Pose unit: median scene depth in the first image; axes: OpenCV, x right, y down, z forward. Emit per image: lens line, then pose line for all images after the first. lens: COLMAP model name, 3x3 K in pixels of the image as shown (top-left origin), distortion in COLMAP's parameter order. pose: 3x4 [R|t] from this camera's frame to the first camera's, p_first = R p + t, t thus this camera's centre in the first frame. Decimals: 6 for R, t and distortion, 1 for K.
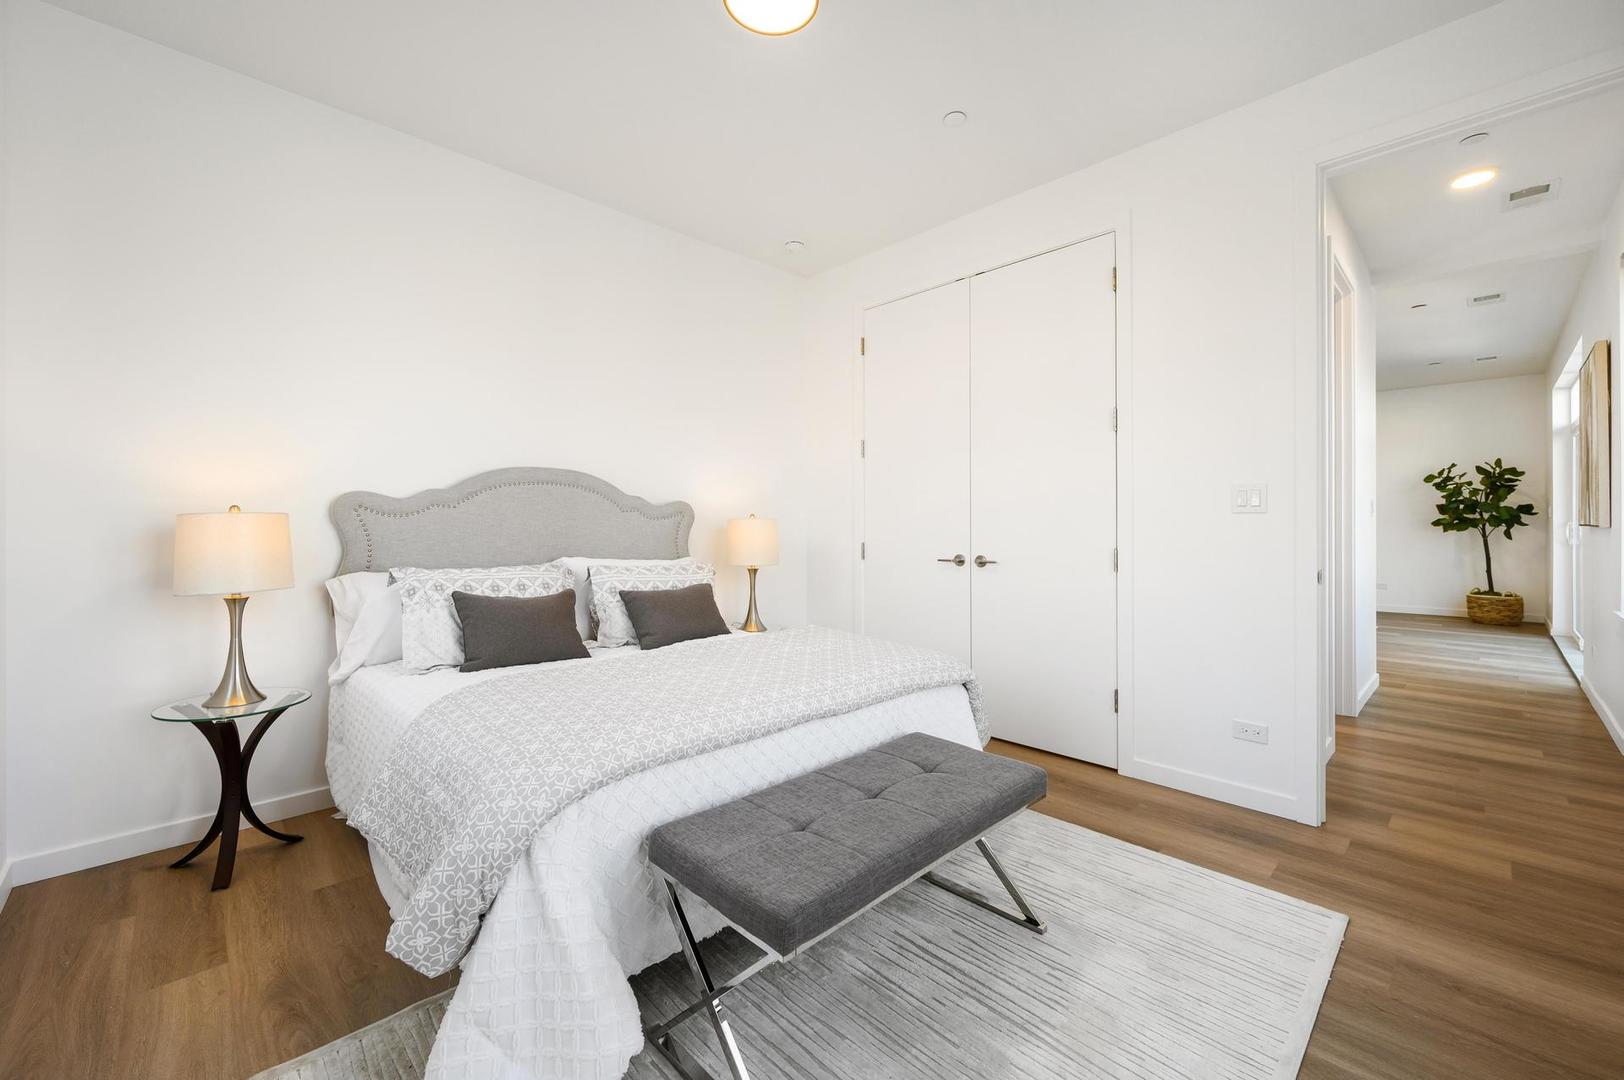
lens RADIAL K [[643.0, 0, 836.0], [0, 643.0, 516.7], [0, 0, 1]] dist [-0.000470, 0.000340]
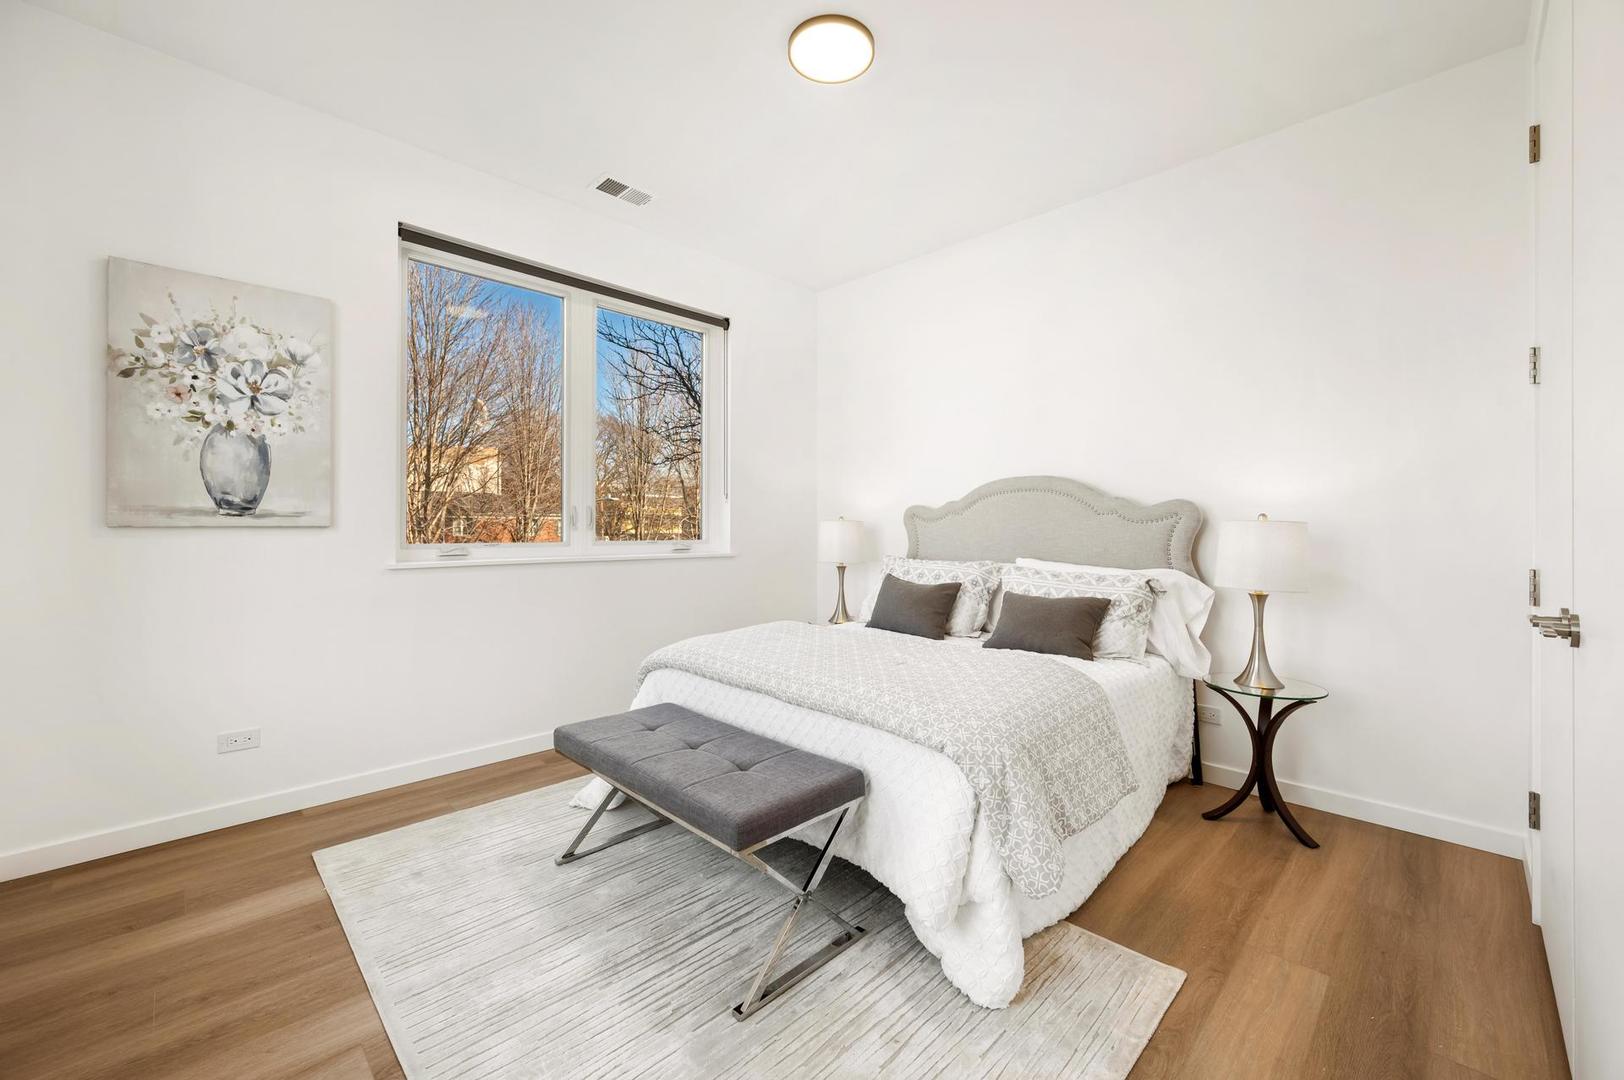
lens RADIAL K [[643.0, 0, 813.7], [0, 643.0, 536.4], [0, 0, 1]] dist [-0.000470, 0.000340]
pose [[0.009714, 0.014713, -0.999845, 0.729932], [0.004756, 0.999880, 0.014759, 0.009149], [0.999942, -0.004899, 0.009643, 0.698675]]
